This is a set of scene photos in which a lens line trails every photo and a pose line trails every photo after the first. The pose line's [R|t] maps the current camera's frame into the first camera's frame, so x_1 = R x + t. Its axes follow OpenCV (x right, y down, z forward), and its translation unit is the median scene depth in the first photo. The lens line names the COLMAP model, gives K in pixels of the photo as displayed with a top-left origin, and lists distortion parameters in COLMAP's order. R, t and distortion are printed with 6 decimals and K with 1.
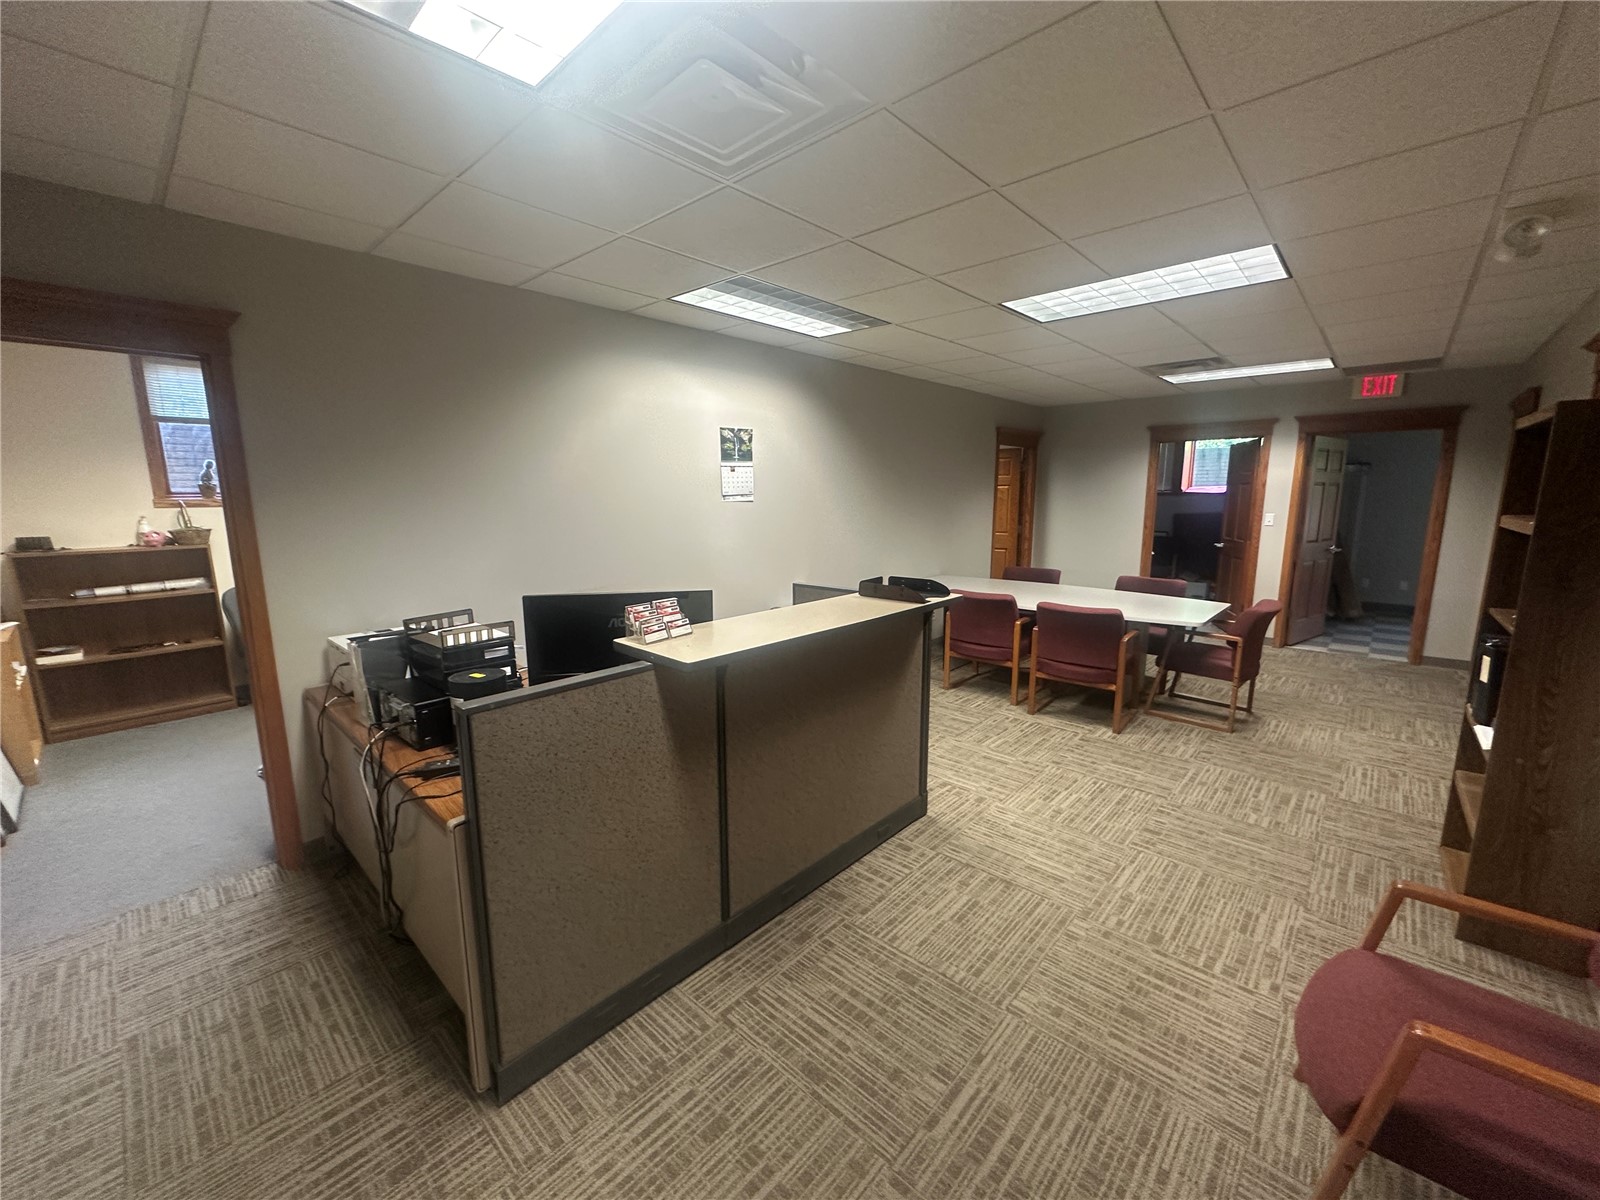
lens RADIAL K [[636.9, 0, 801.2], [0, 636.9, 599.8], [0, 0, 1]] dist [0.004416, 0.000929]
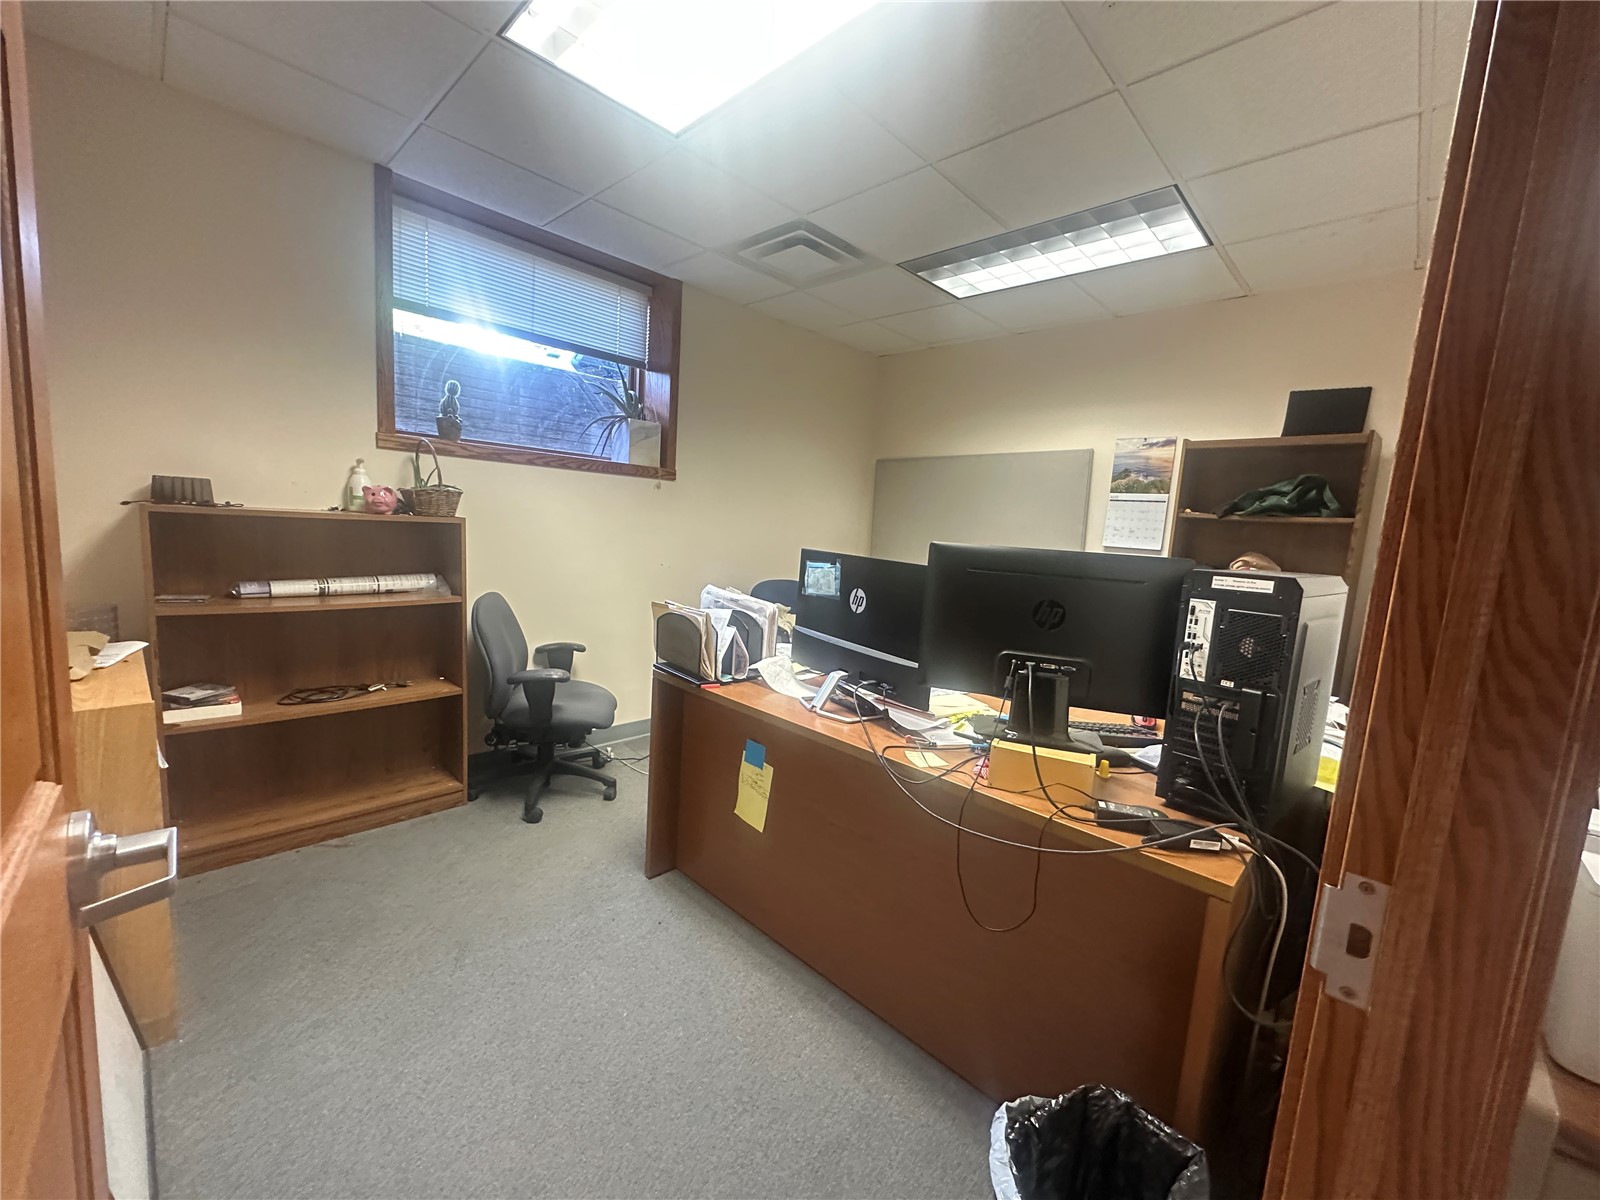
lens RADIAL K [[636.9, 0, 799.0], [0, 636.9, 600.2], [0, 0, 1]] dist [0.004416, 0.000929]
pose [[0.997648, 0.068047, -0.008209, -0.635489], [-0.068409, 0.995982, -0.057793, -0.001487], [0.004244, 0.058219, 0.998295, 0.451935]]
